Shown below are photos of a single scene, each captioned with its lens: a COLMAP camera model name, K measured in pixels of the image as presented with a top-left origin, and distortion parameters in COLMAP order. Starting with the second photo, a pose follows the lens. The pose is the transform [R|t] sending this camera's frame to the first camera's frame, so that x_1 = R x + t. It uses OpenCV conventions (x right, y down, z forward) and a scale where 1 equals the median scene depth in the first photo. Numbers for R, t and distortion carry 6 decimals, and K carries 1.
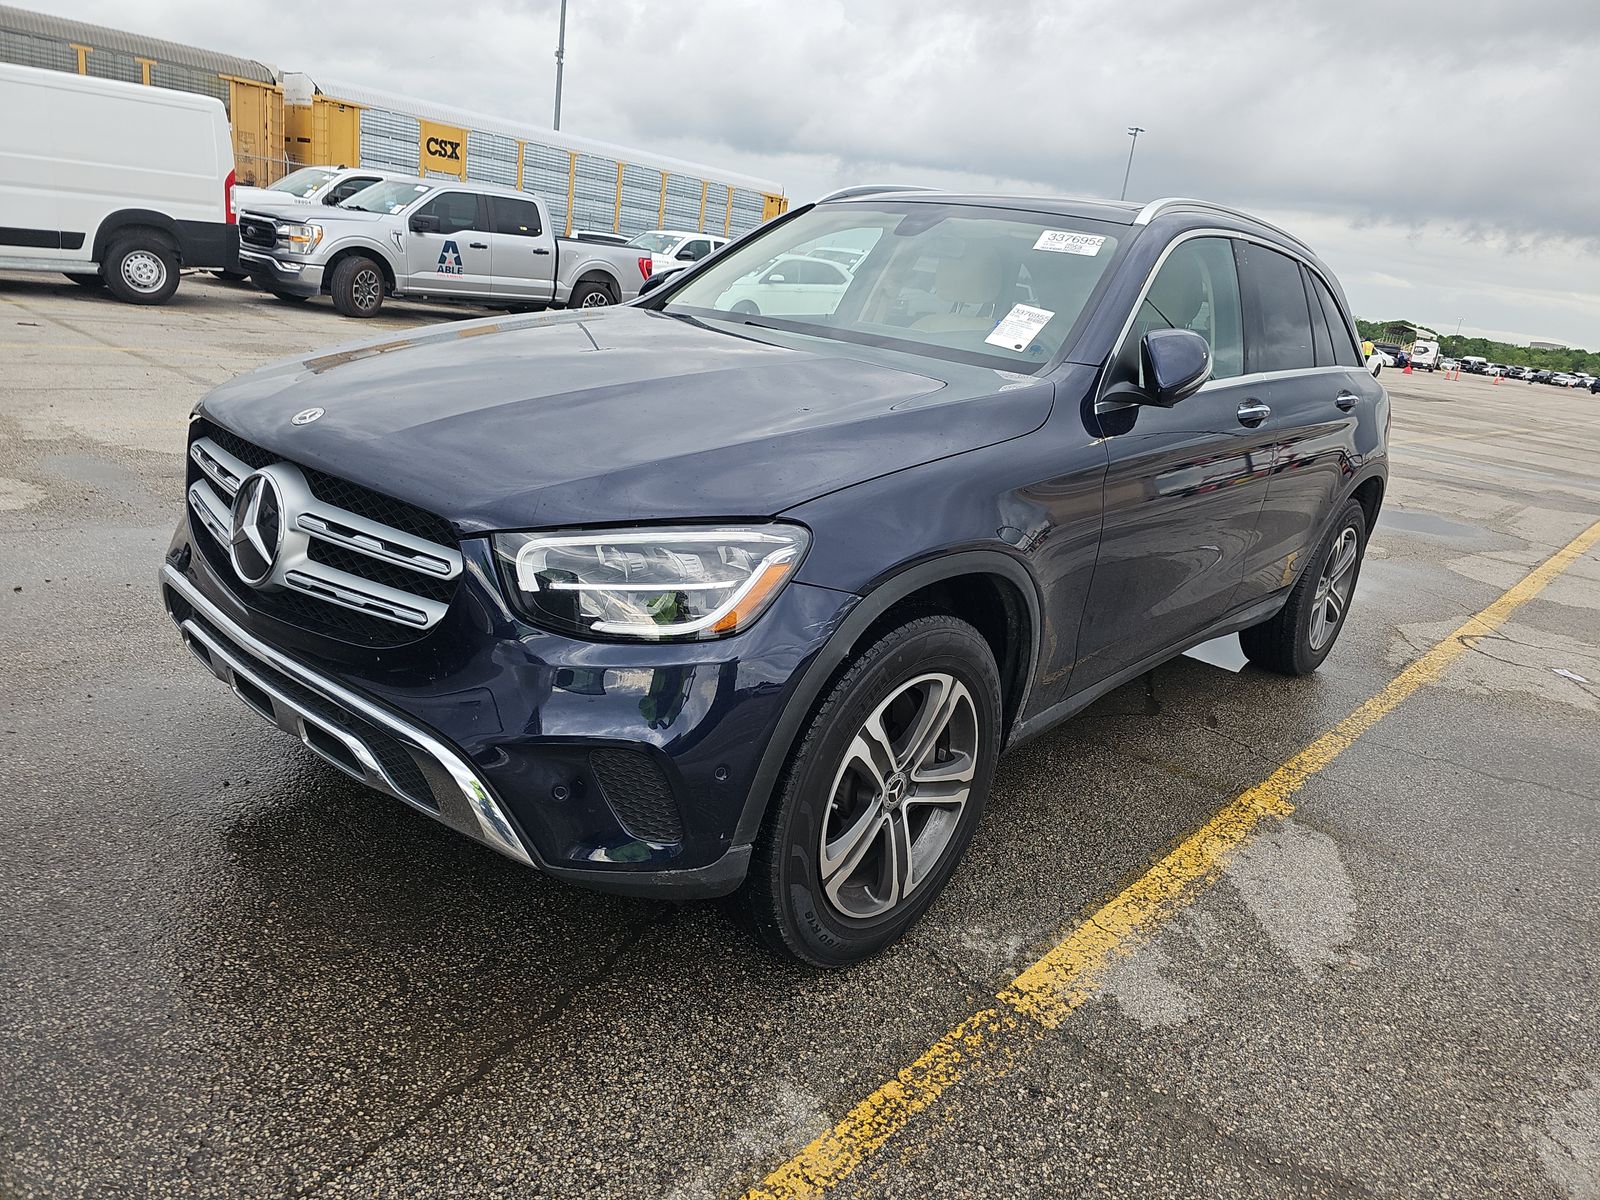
lens RADIAL K [[1088.1, 0, 800.0], [0, 1088.1, 600.0], [0, 0, 1]] dist [0.043786, -0.039236]
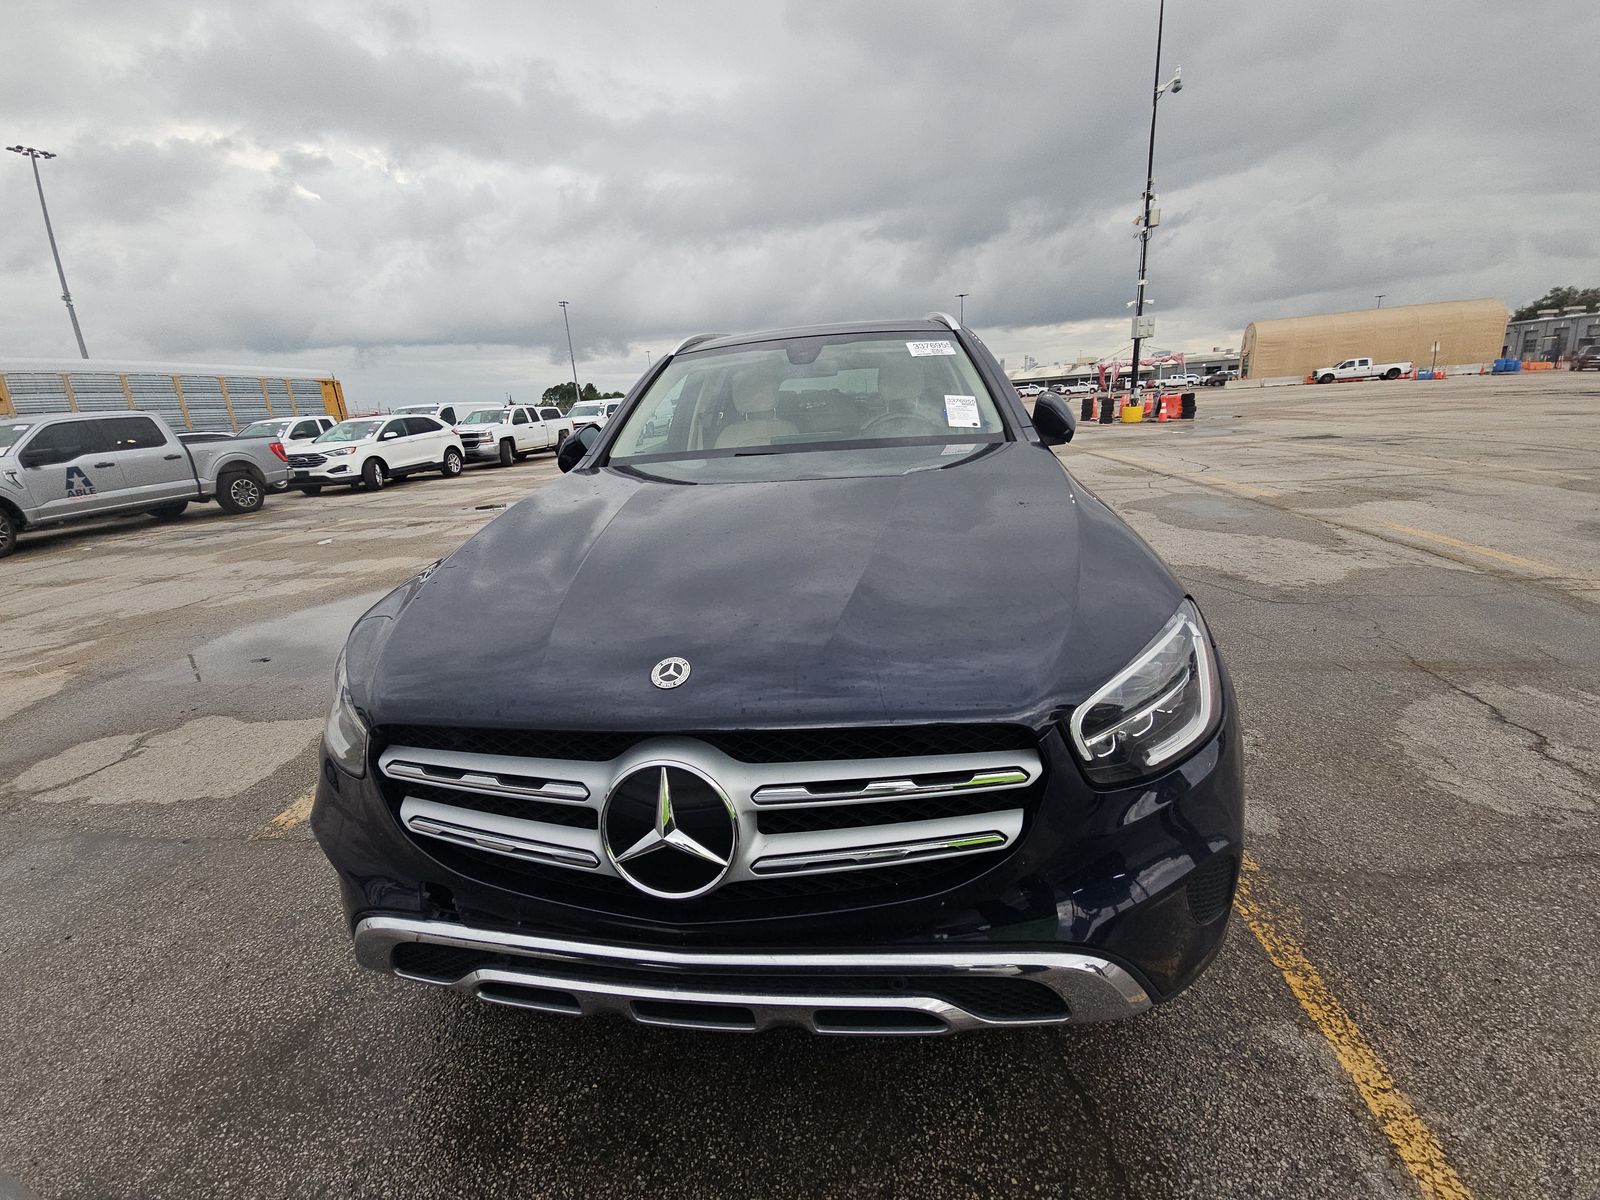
lens RADIAL K [[656.0, 0, 800.0], [0, 656.0, 600.0], [0, 0, 1]] dist [0.029205, -0.016799]
pose [[0.813078, -0.332812, 0.477640, -0.084687], [0.323806, 0.940386, 0.104037, -0.034456], [-0.483791, 0.070072, 0.872374, 0.075981]]
